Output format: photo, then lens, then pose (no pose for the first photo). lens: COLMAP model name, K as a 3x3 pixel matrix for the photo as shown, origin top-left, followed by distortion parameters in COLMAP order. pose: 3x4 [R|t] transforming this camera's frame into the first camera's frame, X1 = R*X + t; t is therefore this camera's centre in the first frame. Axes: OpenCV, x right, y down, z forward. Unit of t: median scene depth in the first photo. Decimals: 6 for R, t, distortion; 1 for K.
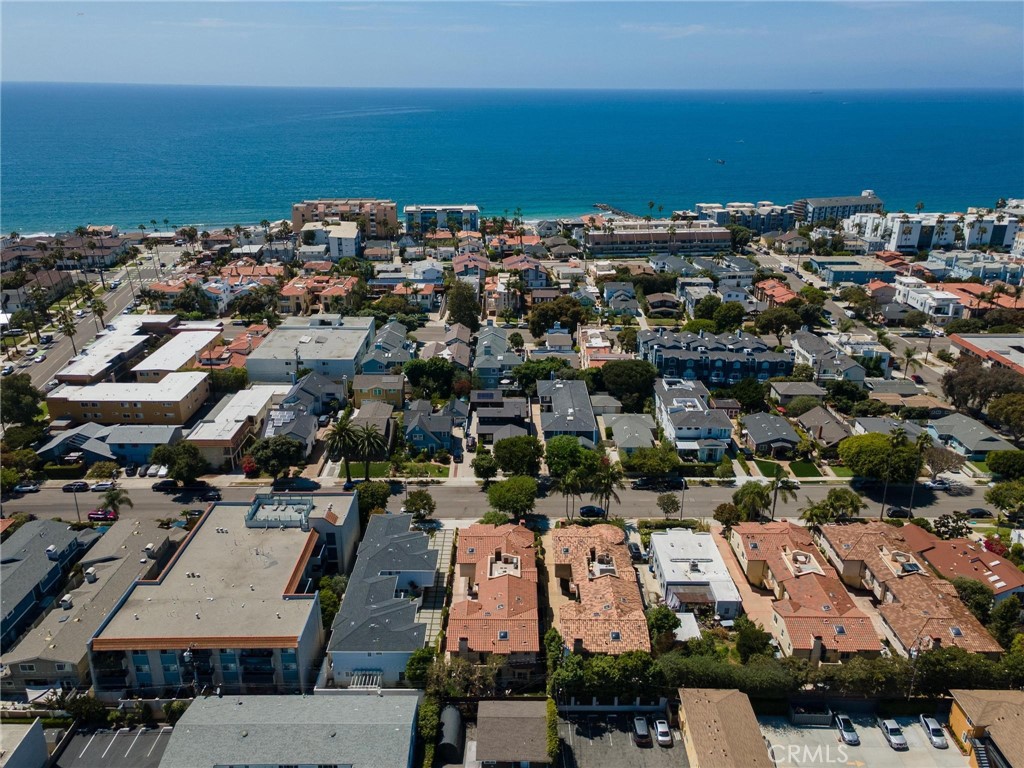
lens RADIAL K [[781.0, 0, 512.0], [0, 781.0, 384.0], [0, 0, 1]] dist [0.012597, 0.053307]
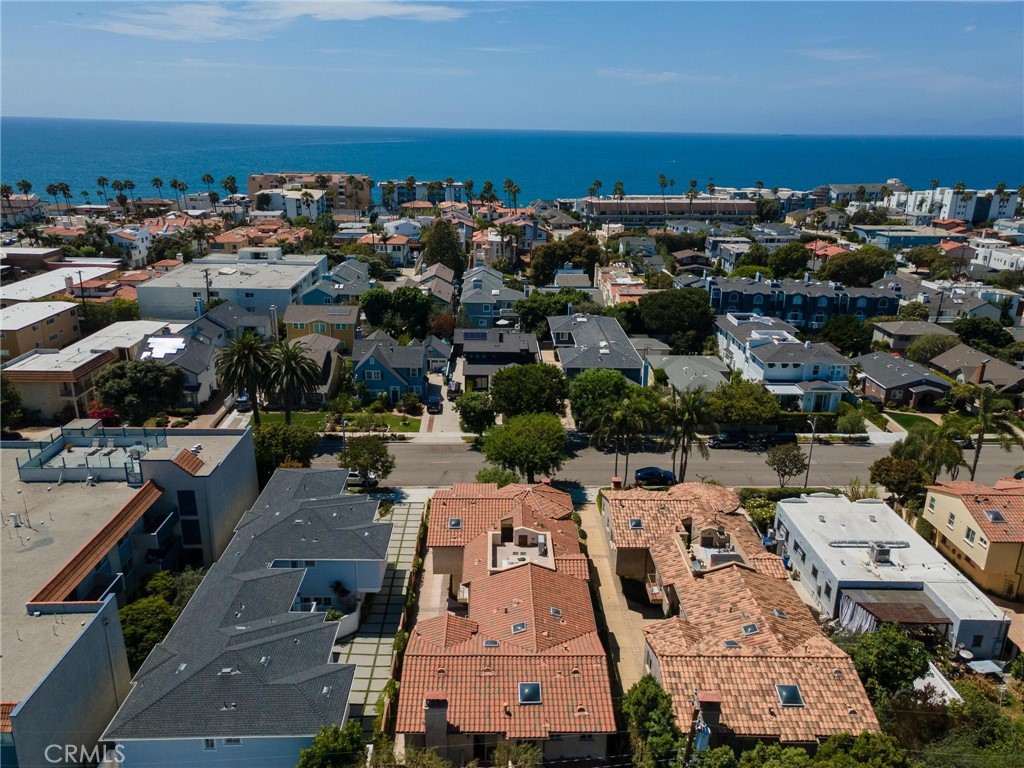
lens RADIAL K [[781.0, 0, 512.0], [0, 781.0, 384.0], [0, 0, 1]] dist [0.012597, 0.053307]
pose [[0.999734, 0.004817, 0.022555, -0.018931], [-0.003729, 0.998838, -0.048058, 0.104115], [-0.022761, 0.047961, 0.998590, 0.339865]]
